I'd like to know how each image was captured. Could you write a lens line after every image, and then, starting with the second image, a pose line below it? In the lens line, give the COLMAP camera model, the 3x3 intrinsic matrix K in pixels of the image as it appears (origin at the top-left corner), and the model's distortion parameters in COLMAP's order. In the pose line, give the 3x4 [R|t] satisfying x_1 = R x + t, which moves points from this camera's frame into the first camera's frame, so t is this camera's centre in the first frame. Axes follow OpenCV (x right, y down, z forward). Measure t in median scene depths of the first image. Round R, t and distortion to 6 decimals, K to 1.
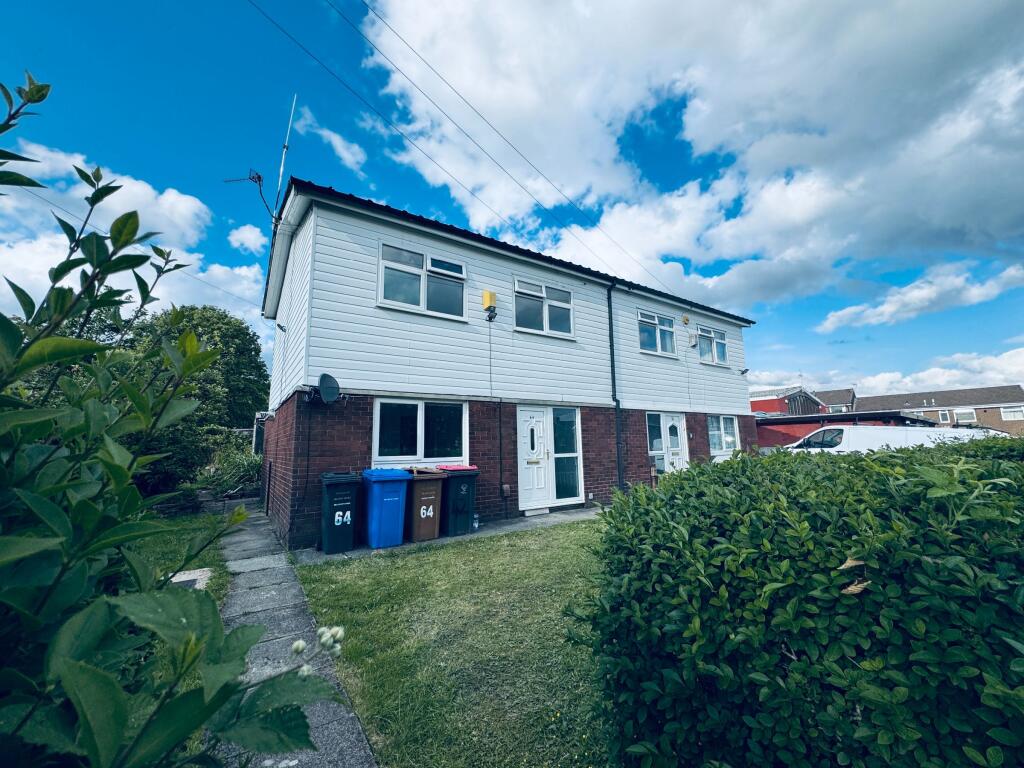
lens RADIAL K [[408.7, 0, 509.2], [0, 408.7, 379.2], [0, 0, 1]] dist [-0.003300, 0.001147]
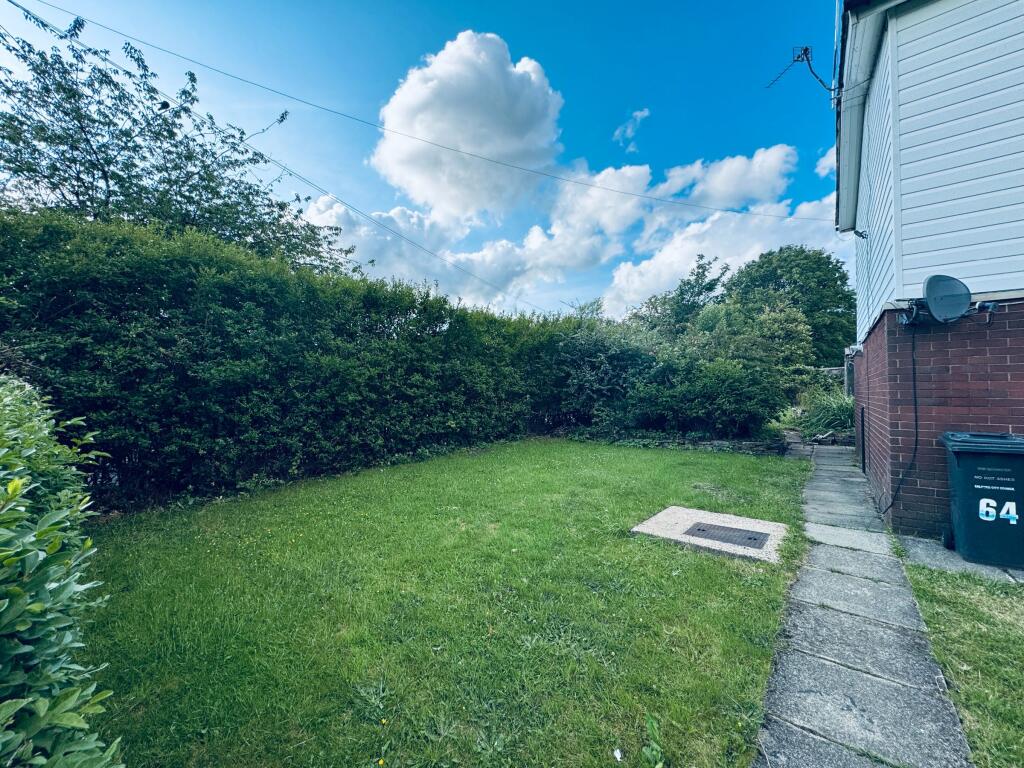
lens RADIAL K [[408.7, 0, 508.6], [0, 408.7, 385.9], [0, 0, 1]] dist [-0.003300, 0.001147]
pose [[0.312075, 0.002765, -0.950054, -0.042551], [0.151504, 0.987054, 0.052639, 0.014599], [0.937900, -0.160364, 0.307615, 0.113990]]
